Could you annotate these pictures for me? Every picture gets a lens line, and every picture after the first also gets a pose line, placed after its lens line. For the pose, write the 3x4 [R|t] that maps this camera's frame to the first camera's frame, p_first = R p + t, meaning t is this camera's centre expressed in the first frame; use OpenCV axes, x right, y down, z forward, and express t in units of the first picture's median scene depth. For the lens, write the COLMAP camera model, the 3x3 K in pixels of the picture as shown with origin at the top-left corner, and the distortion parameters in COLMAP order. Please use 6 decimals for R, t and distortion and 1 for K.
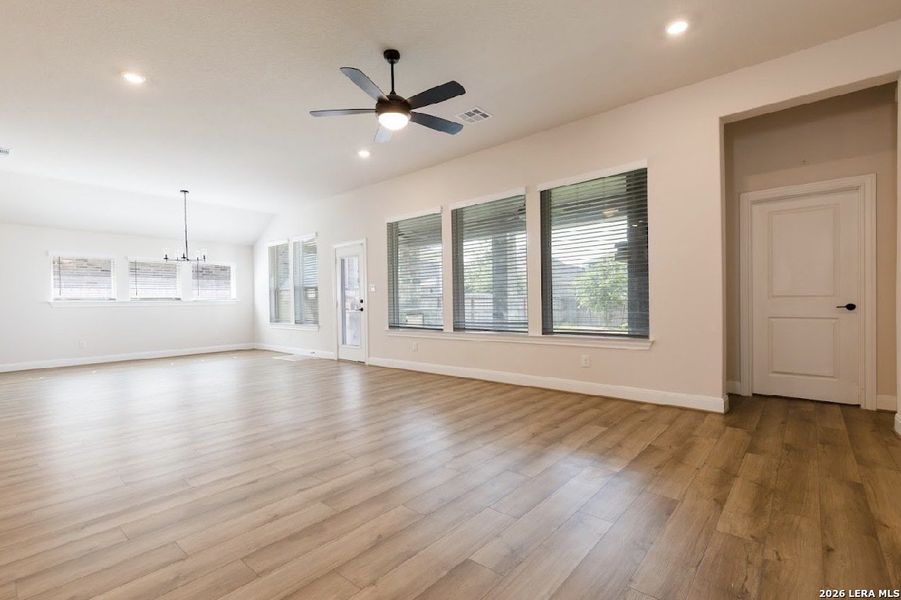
lens RADIAL K [[406.0, 0, 452.5], [0, 406.0, 300.2], [0, 0, 1]] dist [-0.002919, -0.000230]
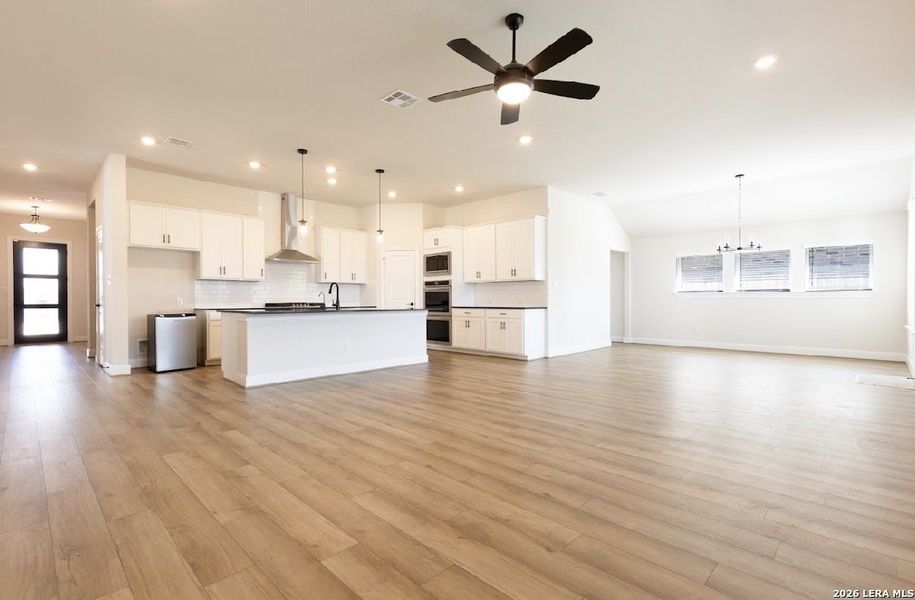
lens RADIAL K [[412.5, 0, 456.5], [0, 412.5, 303.9], [0, 0, 1]] dist [0.001053, -0.001052]
pose [[-0.040973, 0.028025, -0.998767, 0.852909], [0.006127, 0.999595, 0.027797, -0.008395], [0.999141, -0.004981, -0.041129, 1.009736]]
